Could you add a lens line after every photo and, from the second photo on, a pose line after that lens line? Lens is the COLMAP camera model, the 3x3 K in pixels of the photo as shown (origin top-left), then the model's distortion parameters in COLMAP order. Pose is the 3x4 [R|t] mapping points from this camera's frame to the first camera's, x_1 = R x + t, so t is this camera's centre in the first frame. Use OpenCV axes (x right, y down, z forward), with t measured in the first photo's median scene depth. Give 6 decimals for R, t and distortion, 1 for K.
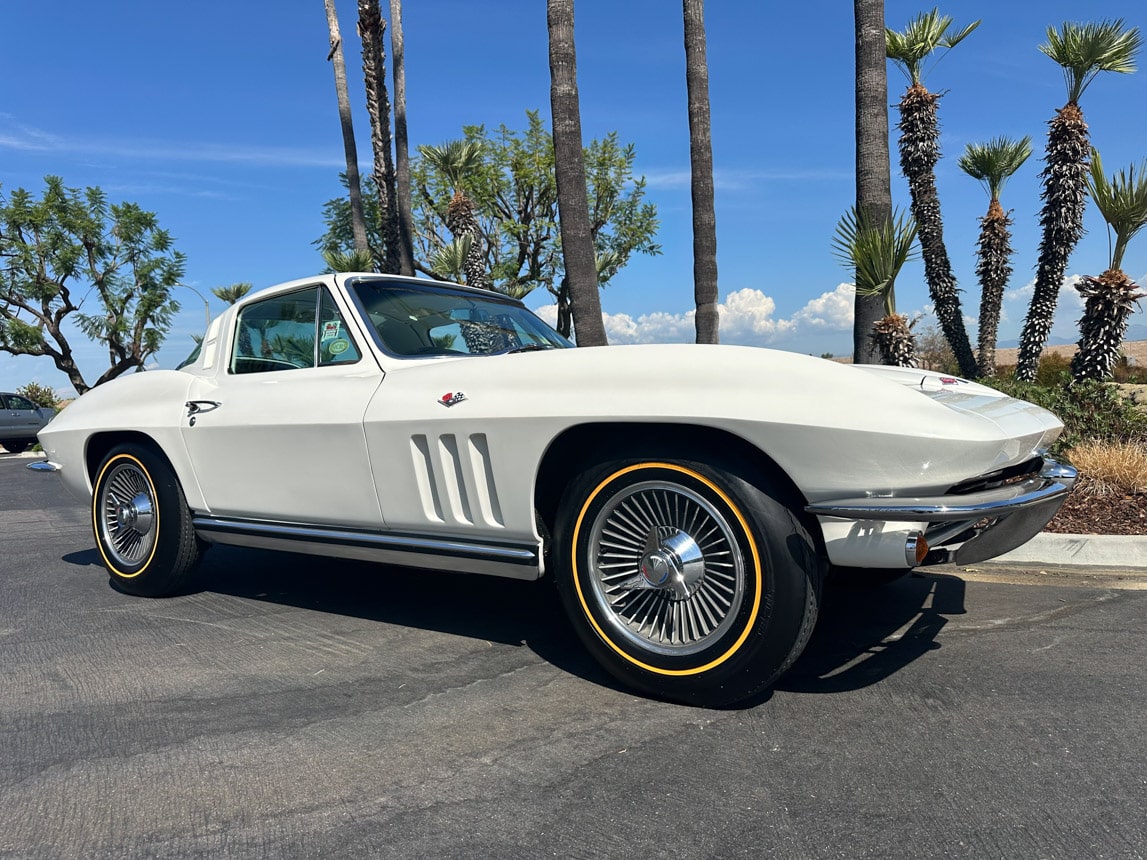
lens RADIAL K [[801.5, 0, 546.4], [0, 801.5, 416.3], [0, 0, 1]] dist [0.029935, -0.036488]
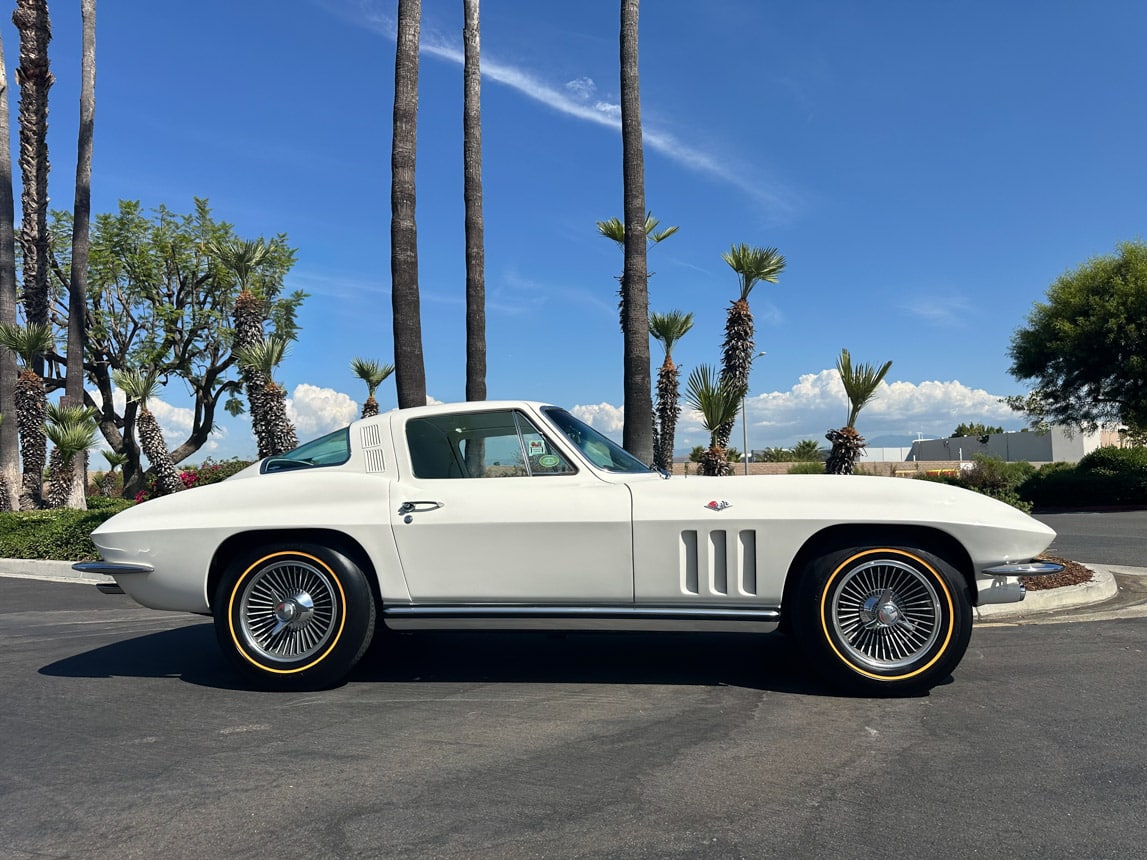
lens RADIAL K [[801.5, 0, 548.8], [0, 801.5, 419.2], [0, 0, 1]] dist [0.029935, -0.036488]
pose [[0.875501, 0.071102, 0.477957, -0.318710], [-0.010548, 0.991692, -0.128205, 0.003474], [-0.483101, 0.107202, 0.868977, -0.035689]]
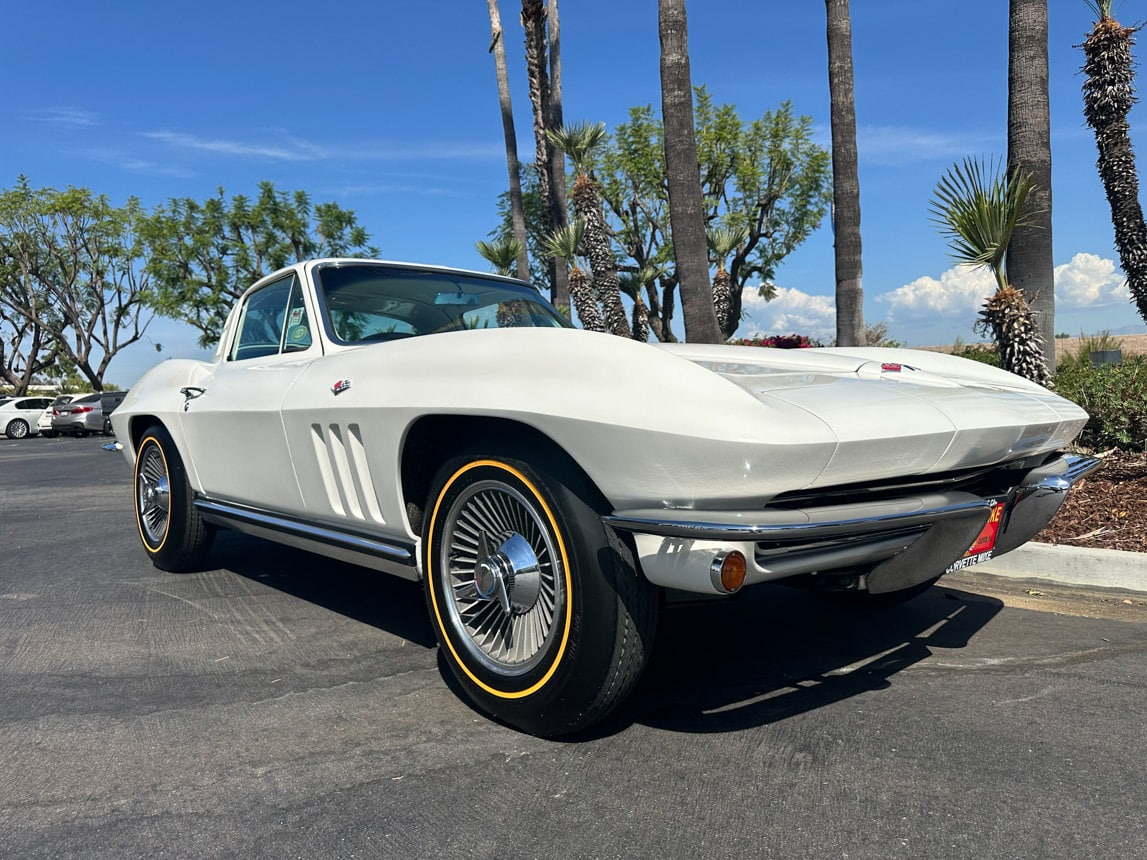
lens RADIAL K [[801.5, 0, 554.6], [0, 801.5, 416.3], [0, 0, 1]] dist [0.029935, -0.036488]
pose [[0.974953, 0.011189, -0.222130, 0.101358], [-0.007077, 0.999789, 0.019299, -0.002070], [0.222299, -0.017243, 0.974826, 0.035787]]
